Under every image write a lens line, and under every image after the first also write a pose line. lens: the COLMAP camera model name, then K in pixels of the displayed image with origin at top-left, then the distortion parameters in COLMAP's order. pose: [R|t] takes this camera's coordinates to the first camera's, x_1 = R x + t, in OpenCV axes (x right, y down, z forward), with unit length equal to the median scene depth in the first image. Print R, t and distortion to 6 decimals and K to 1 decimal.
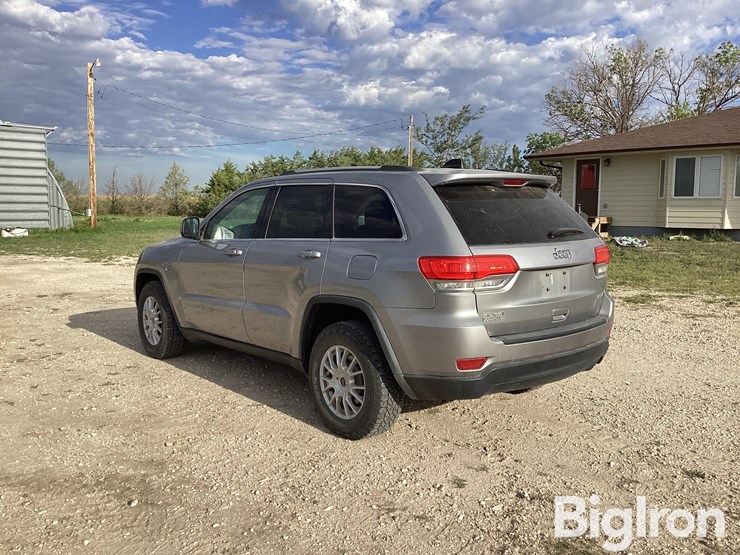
lens RADIAL K [[671.1, 0, 369.6], [0, 671.1, 287.9], [0, 0, 1]] dist [0.075493, -0.147554]
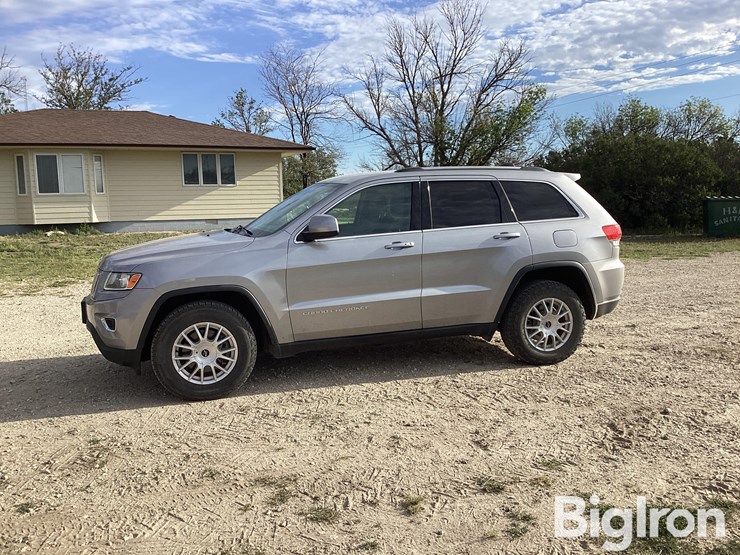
lens RADIAL K [[671.1, 0, 369.6], [0, 671.1, 287.9], [0, 0, 1]] dist [0.075493, -0.147554]
pose [[0.403612, -0.135909, 0.904780, -0.293796], [0.132638, 0.987150, 0.089114, -0.021605], [-0.905265, 0.084041, 0.416452, 0.155706]]
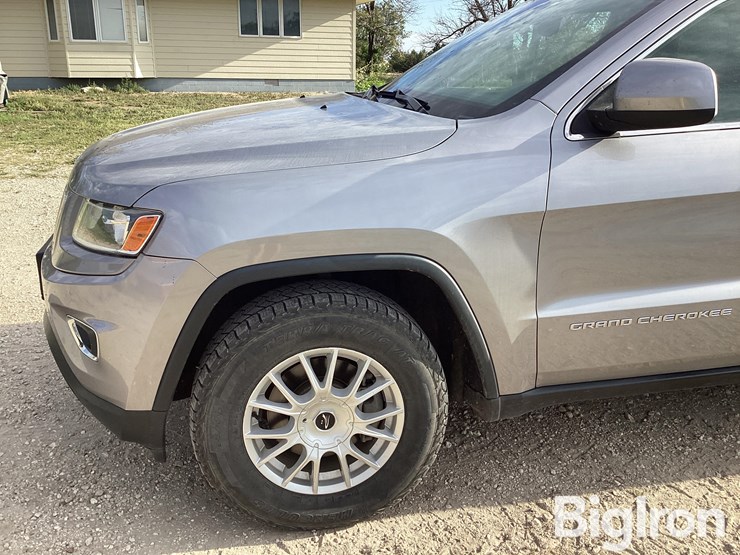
lens RADIAL K [[671.1, 0, 369.6], [0, 671.1, 287.9], [0, 0, 1]] dist [0.075493, -0.147554]
pose [[0.478363, -0.279769, 0.832405, -0.172107], [0.097556, 0.958957, 0.266240, -0.027318], [-0.872727, -0.046153, 0.486023, 0.261506]]
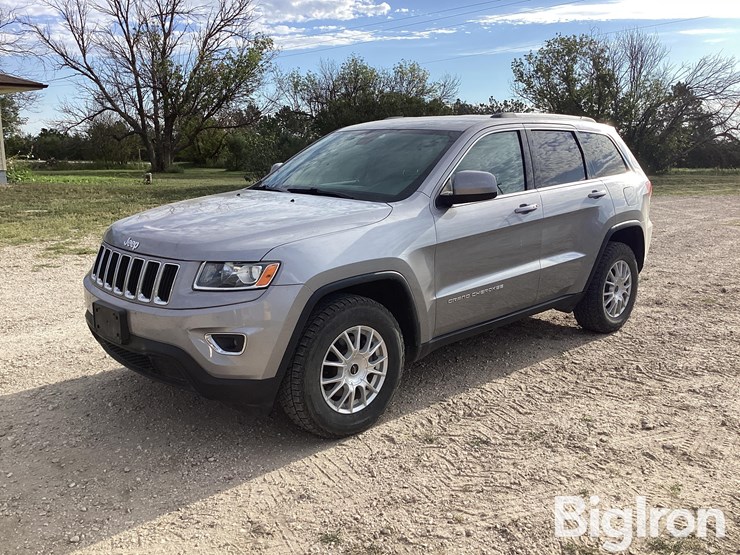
lens RADIAL K [[670.6, 0, 370.0], [0, 670.6, 277.5], [0, 0, 1]] dist [0.038816, -0.014333]
pose [[-0.044358, -0.197908, 0.979216, -0.264392], [0.125115, 0.971363, 0.201989, -0.041459], [-0.991150, 0.131474, -0.018327, 0.308176]]
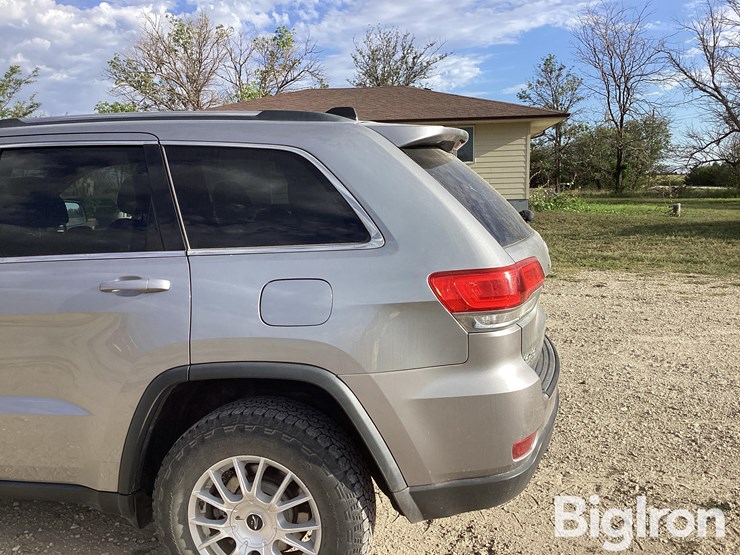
lens RADIAL K [[661.2, 0, 365.6], [0, 661.2, 288.9], [0, 0, 1]] dist [0.087726, -0.163157]
pose [[0.803568, -0.117646, 0.583470, -0.052292], [0.097315, 0.993049, 0.066205, -0.013750], [-0.587203, 0.003580, 0.809432, 0.109307]]
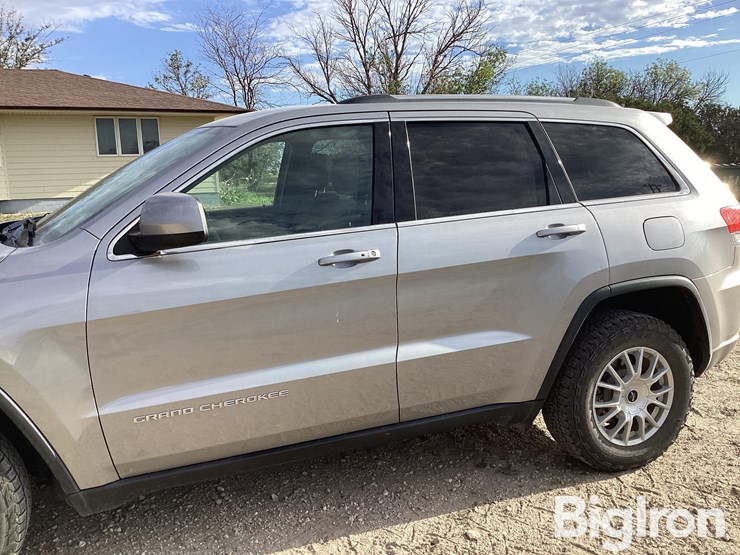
lens RADIAL K [[671.1, 0, 369.6], [0, 671.1, 287.9], [0, 0, 1]] dist [0.075493, -0.147554]
pose [[0.339028, -0.179054, 0.923580, -0.164042], [0.142916, 0.980129, 0.137555, -0.024060], [-0.929858, 0.085360, 0.357881, 0.205576]]
